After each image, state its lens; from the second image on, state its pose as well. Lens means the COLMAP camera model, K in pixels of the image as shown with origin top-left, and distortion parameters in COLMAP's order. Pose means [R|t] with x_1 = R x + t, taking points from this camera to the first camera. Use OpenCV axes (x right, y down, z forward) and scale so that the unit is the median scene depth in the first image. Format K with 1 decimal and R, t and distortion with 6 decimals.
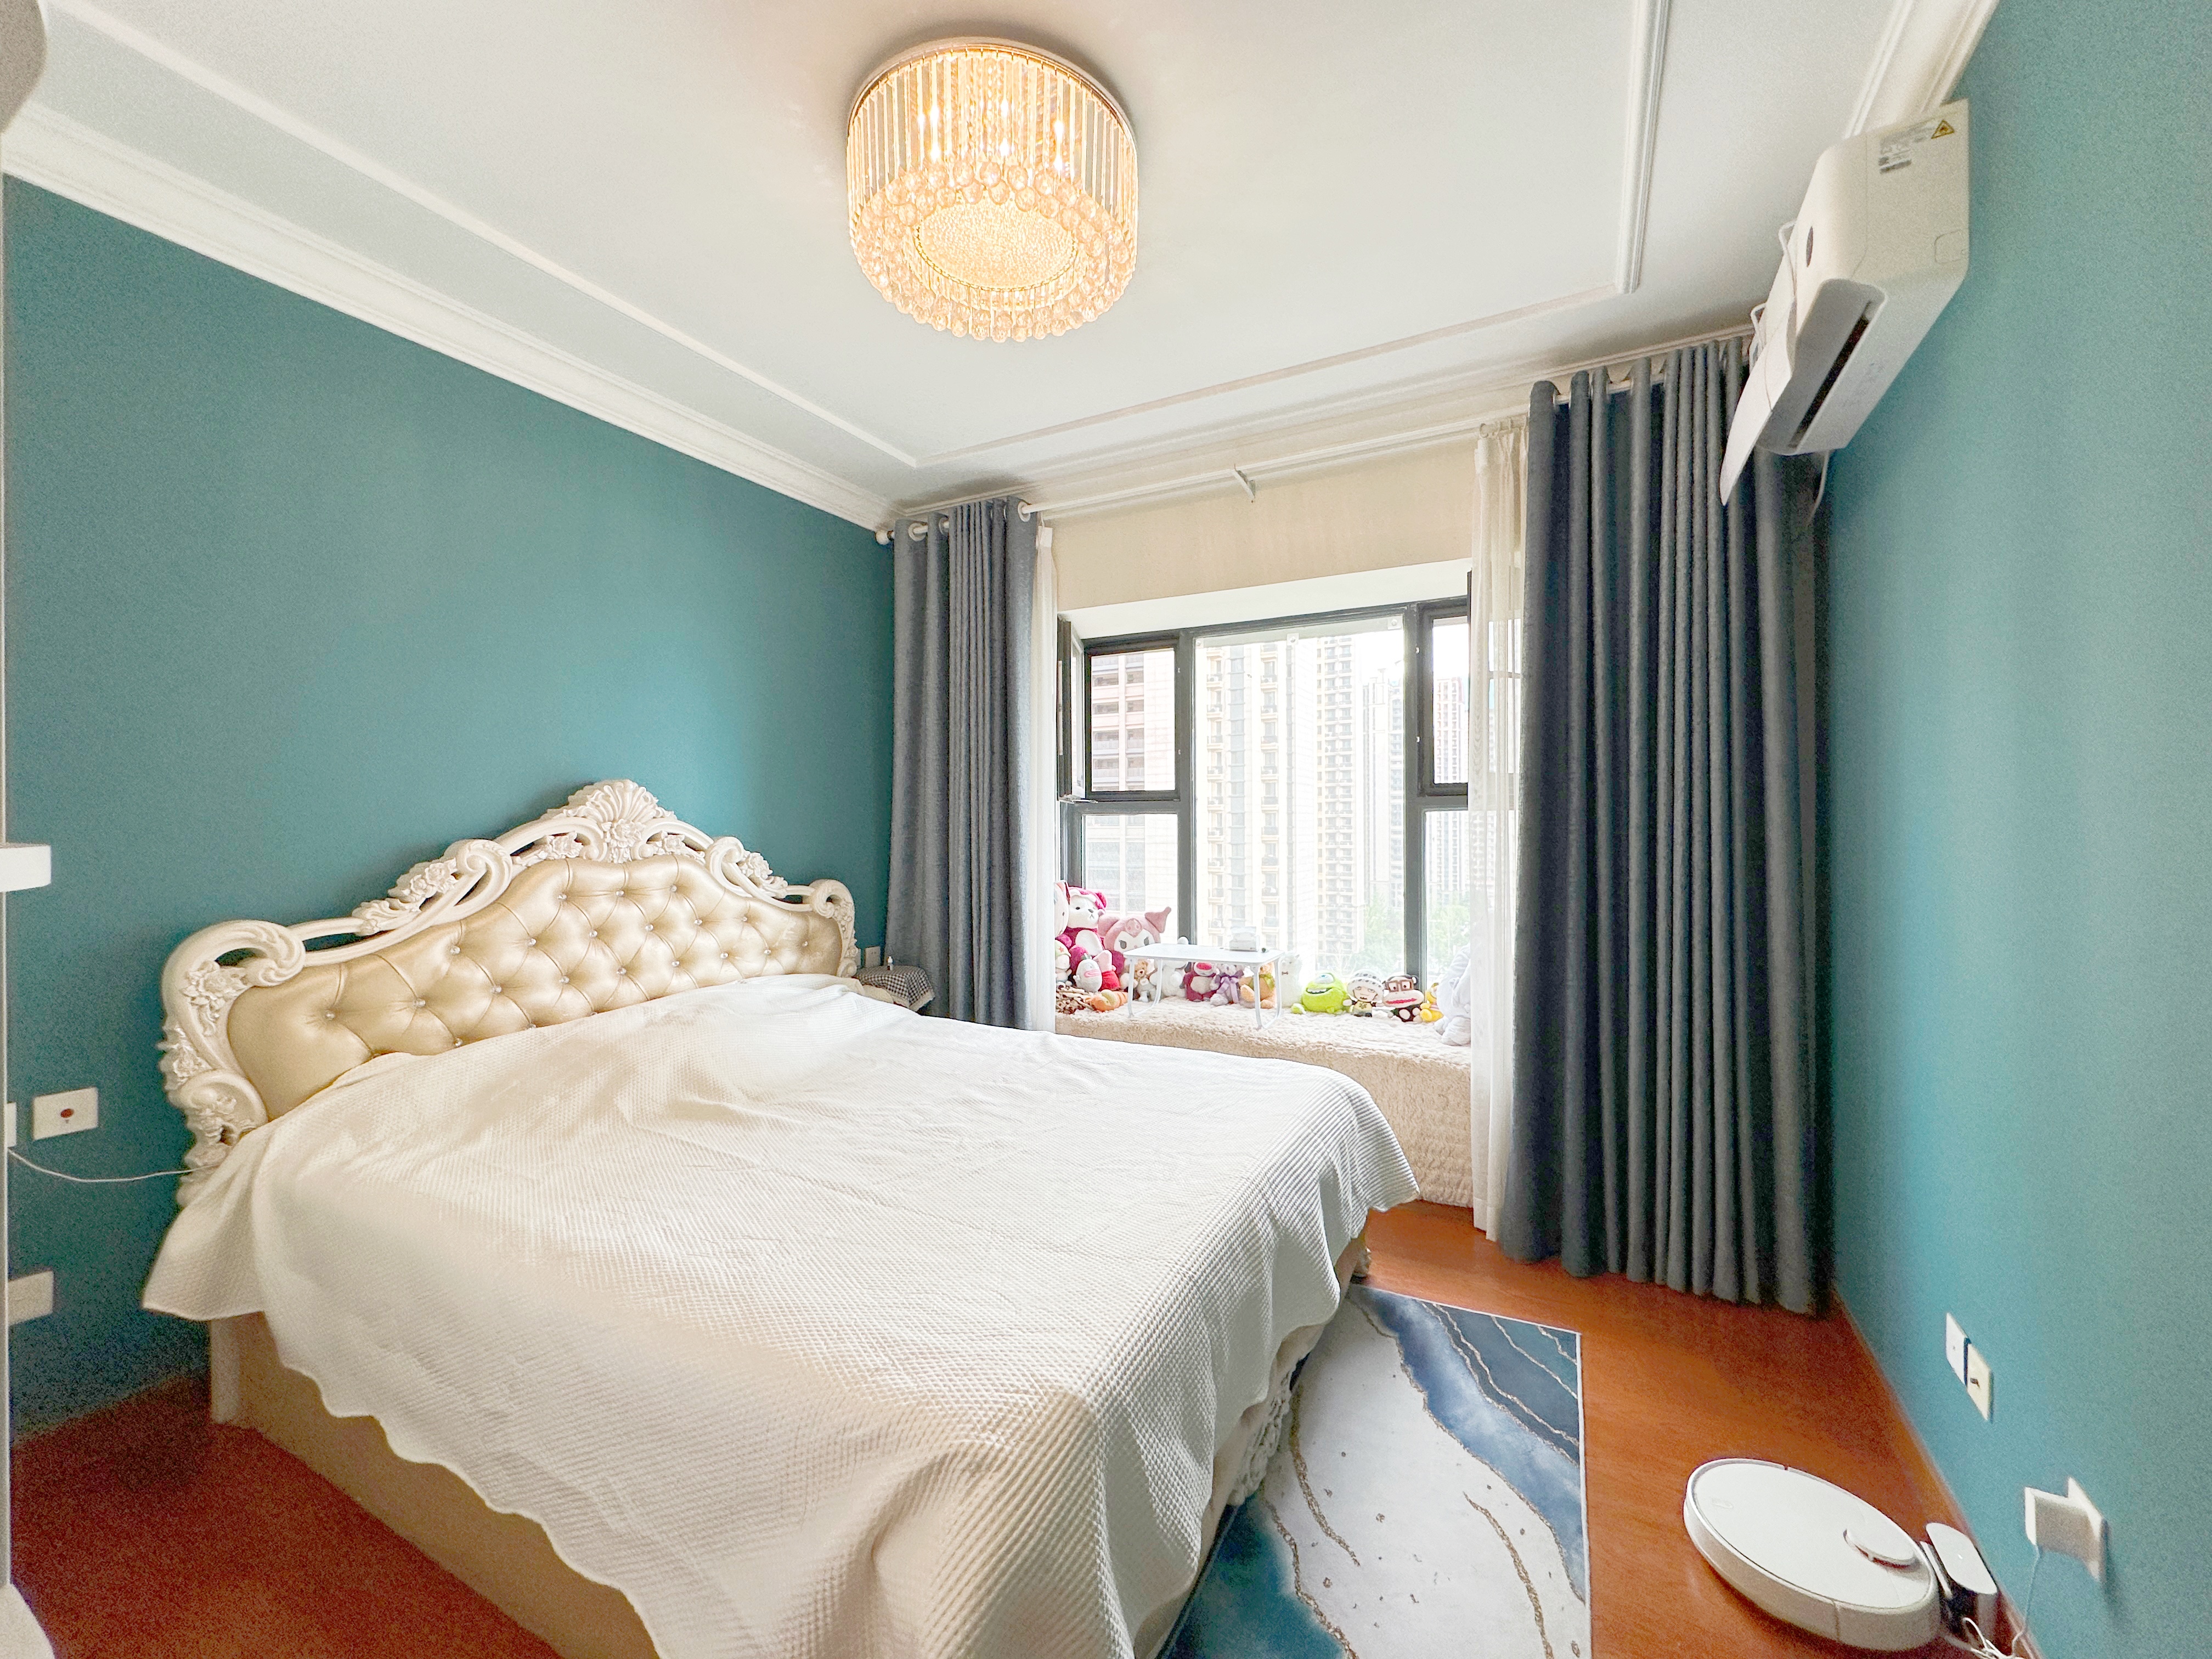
lens RADIAL K [[881.0, 0, 1098.2], [0, 881.0, 835.4], [0, 0, 1]] dist [0.000611, 0.000056]
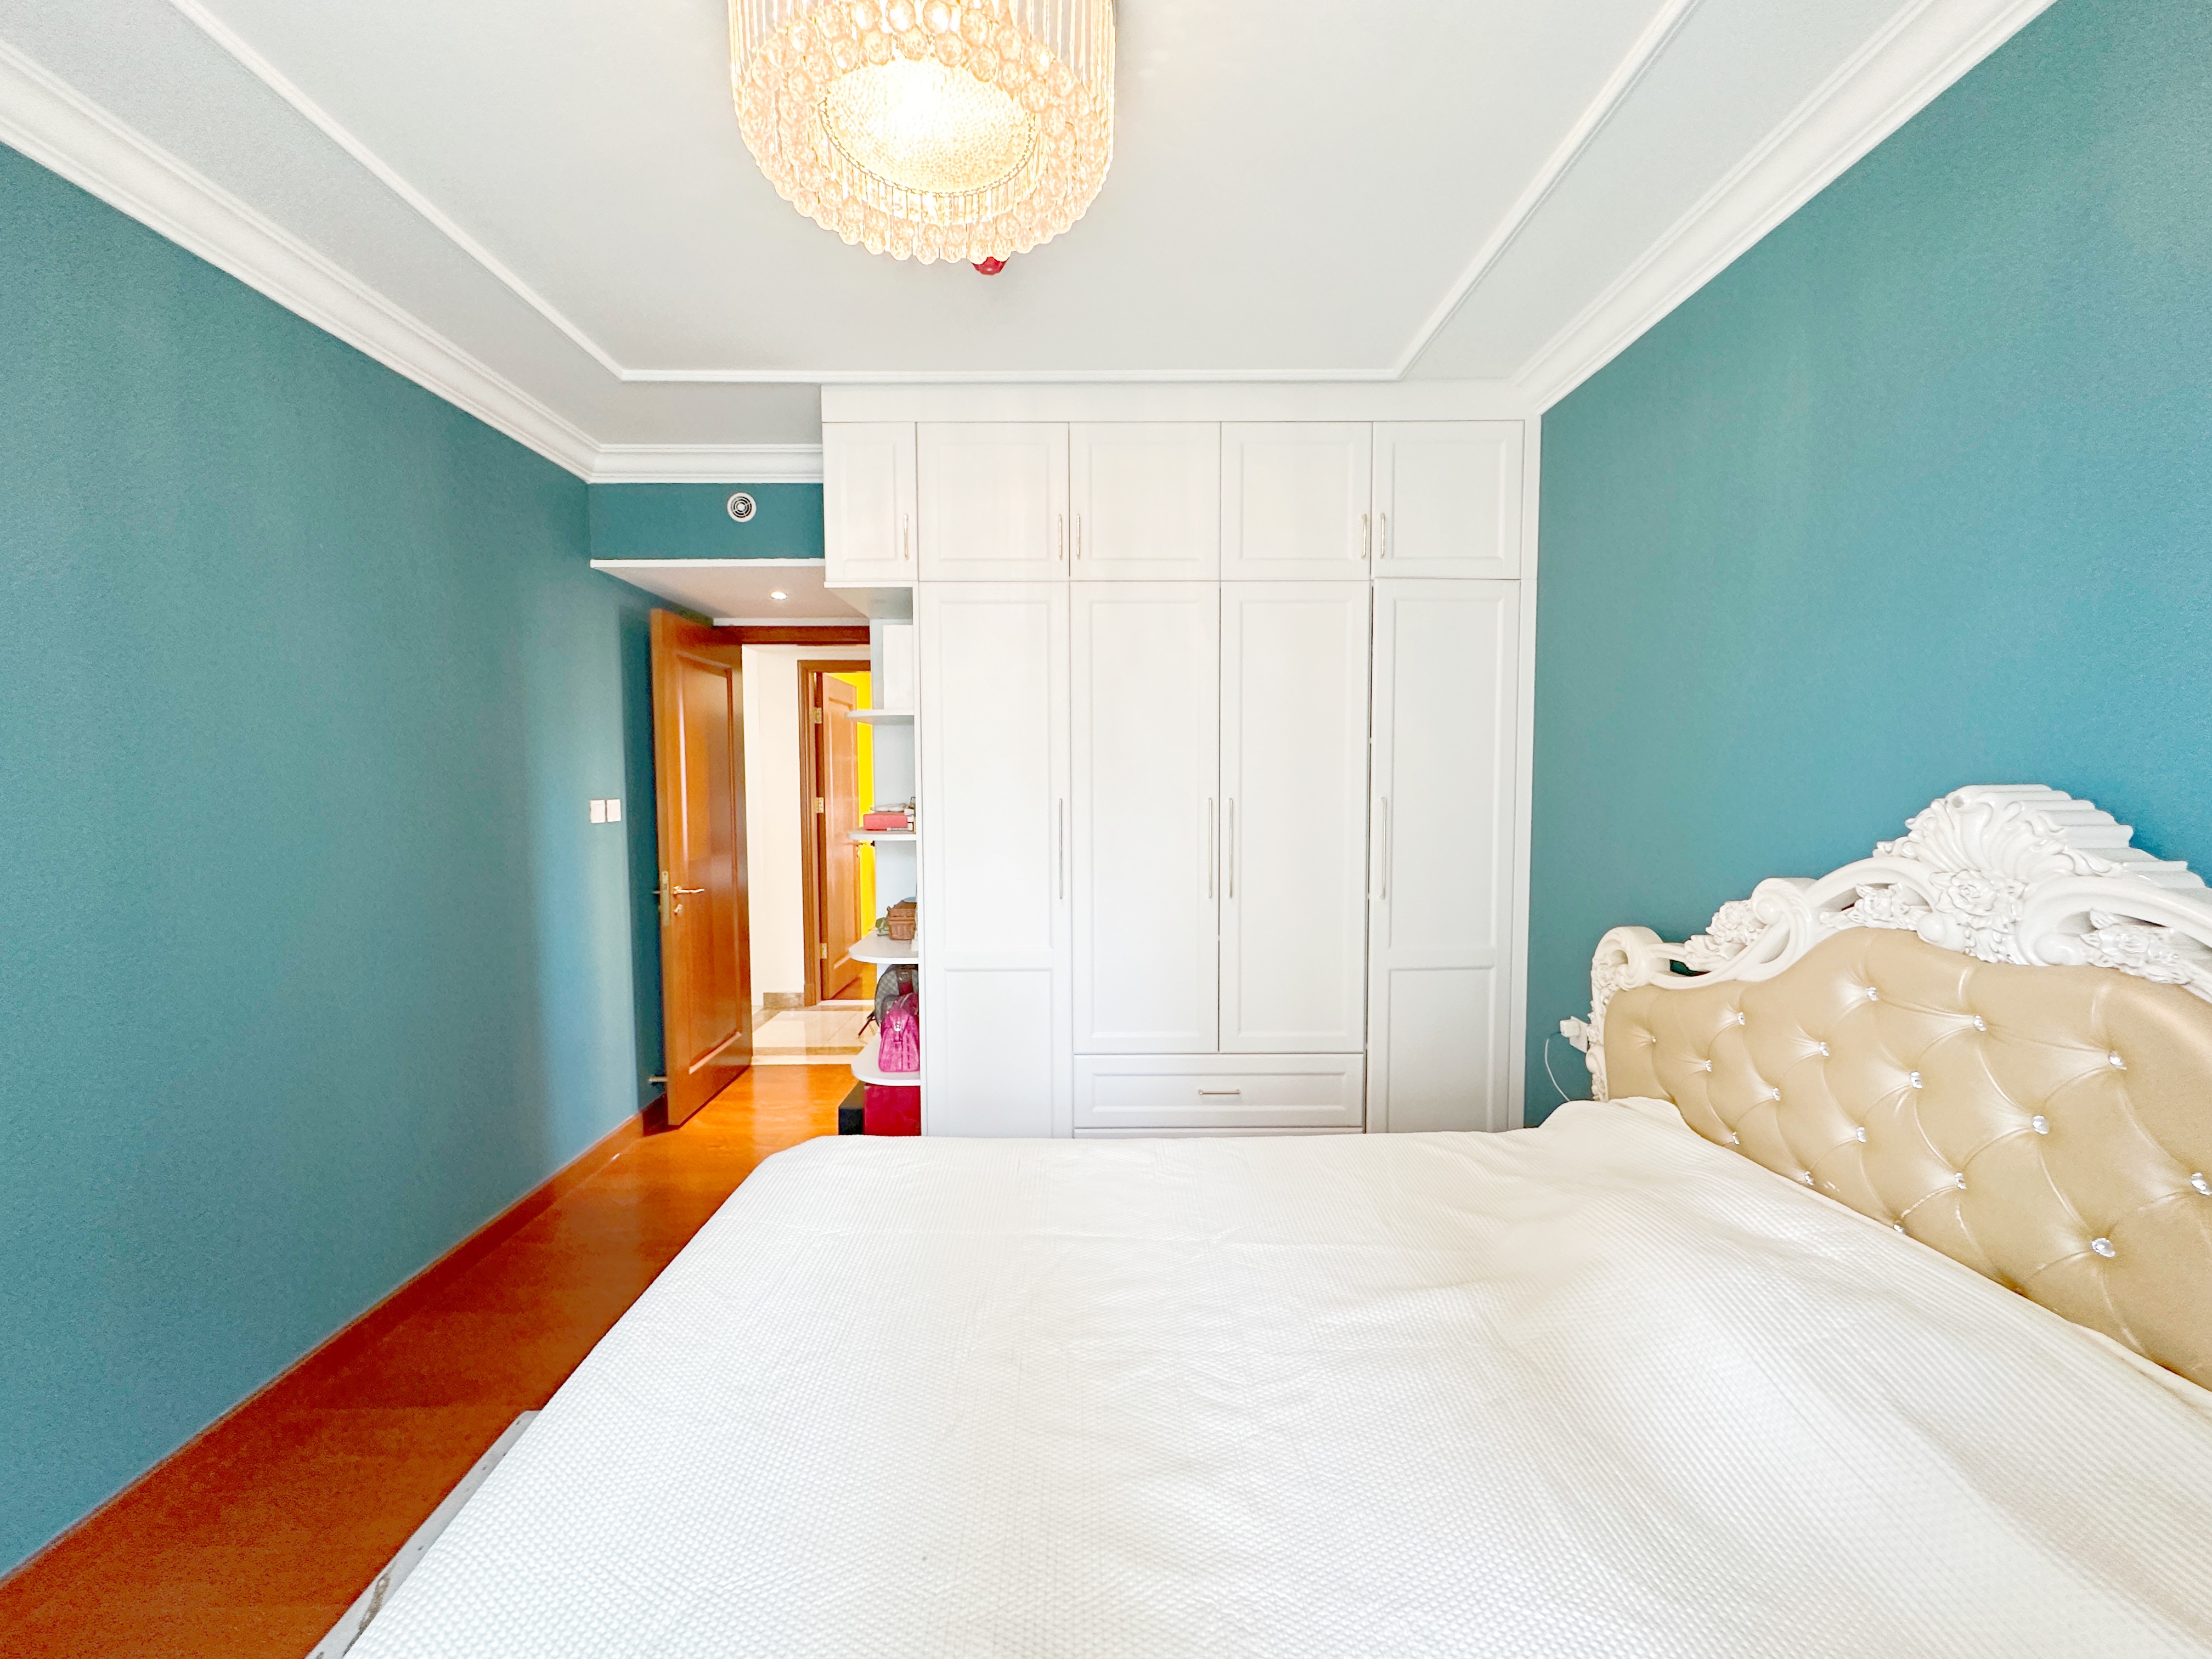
lens RADIAL K [[881.0, 0, 1098.2], [0, 881.0, 835.4], [0, 0, 1]] dist [0.000611, 0.000056]
pose [[-0.877224, 0.035562, -0.478763, 0.120712], [0.000115, 0.997268, 0.073864, -0.086027], [0.480082, 0.064740, -0.874831, 1.416701]]
